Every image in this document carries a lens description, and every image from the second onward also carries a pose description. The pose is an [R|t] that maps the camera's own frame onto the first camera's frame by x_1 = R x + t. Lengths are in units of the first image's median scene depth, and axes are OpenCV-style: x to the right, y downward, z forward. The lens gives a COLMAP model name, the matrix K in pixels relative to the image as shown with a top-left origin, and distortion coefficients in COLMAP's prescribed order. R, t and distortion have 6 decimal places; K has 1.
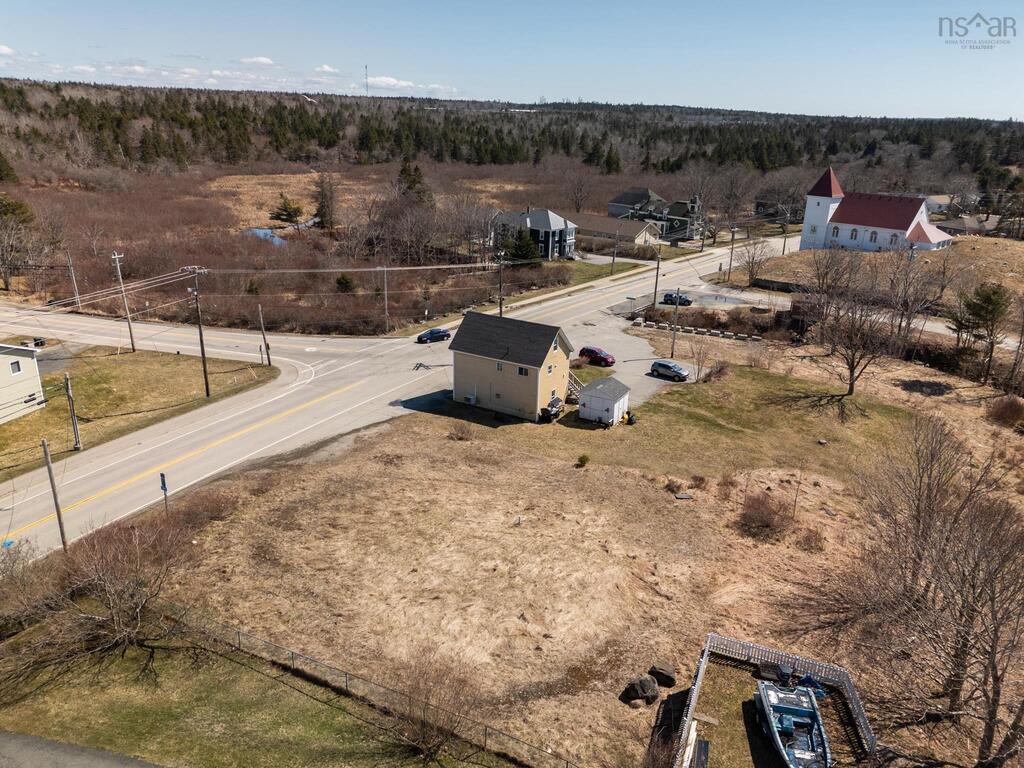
lens RADIAL K [[747.5, 0, 512.0], [0, 747.5, 384.0], [0, 0, 1]] dist [0.088457, -0.077085]
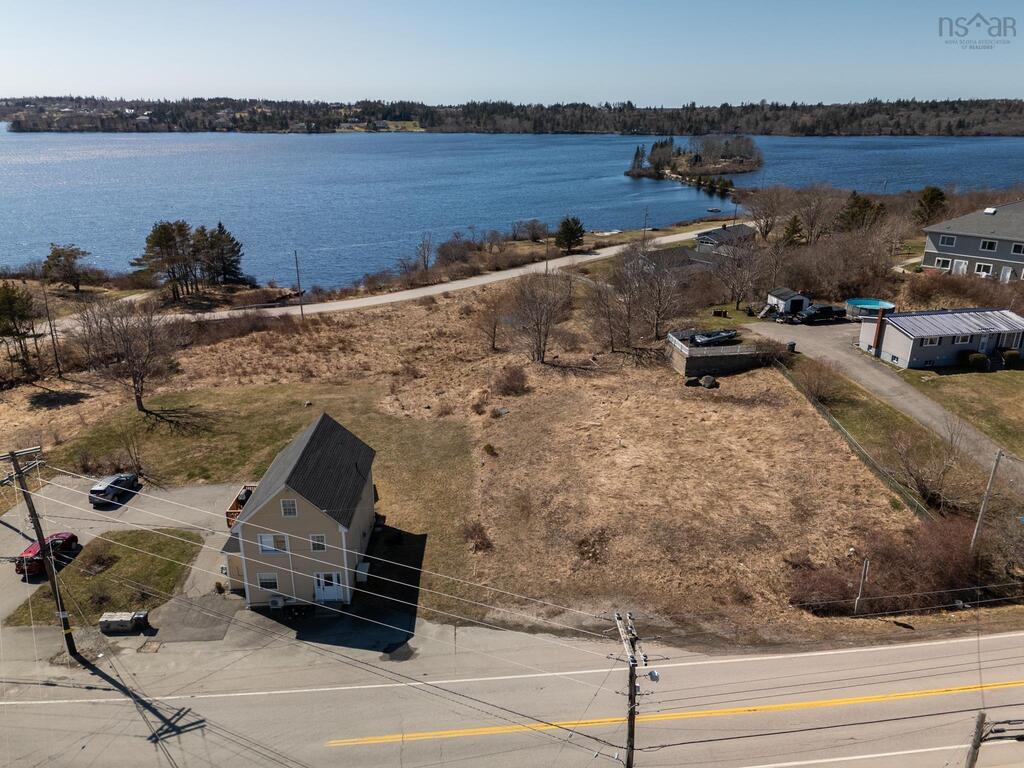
lens RADIAL K [[747.5, 0, 512.0], [0, 747.5, 384.0], [0, 0, 1]] dist [0.088457, -0.077085]
pose [[-0.527311, -0.325136, 0.785003, -0.476408], [0.271511, 0.810971, 0.518274, -0.338327], [-0.805124, 0.486429, -0.339356, 0.838258]]
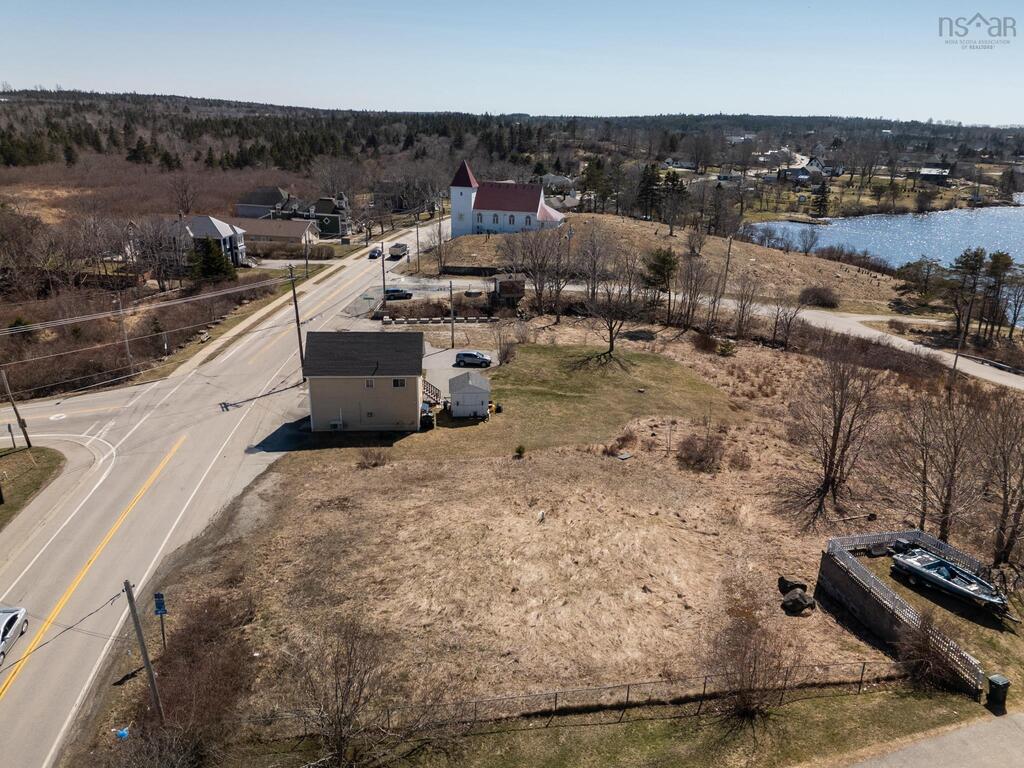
lens RADIAL K [[747.5, 0, 512.0], [0, 747.5, 384.0], [0, 0, 1]] dist [0.088457, -0.077085]
pose [[0.822087, -0.200059, 0.533056, -0.293217], [0.195026, 0.978542, 0.066481, -0.039497], [-0.534918, 0.049307, 0.843464, 0.078287]]
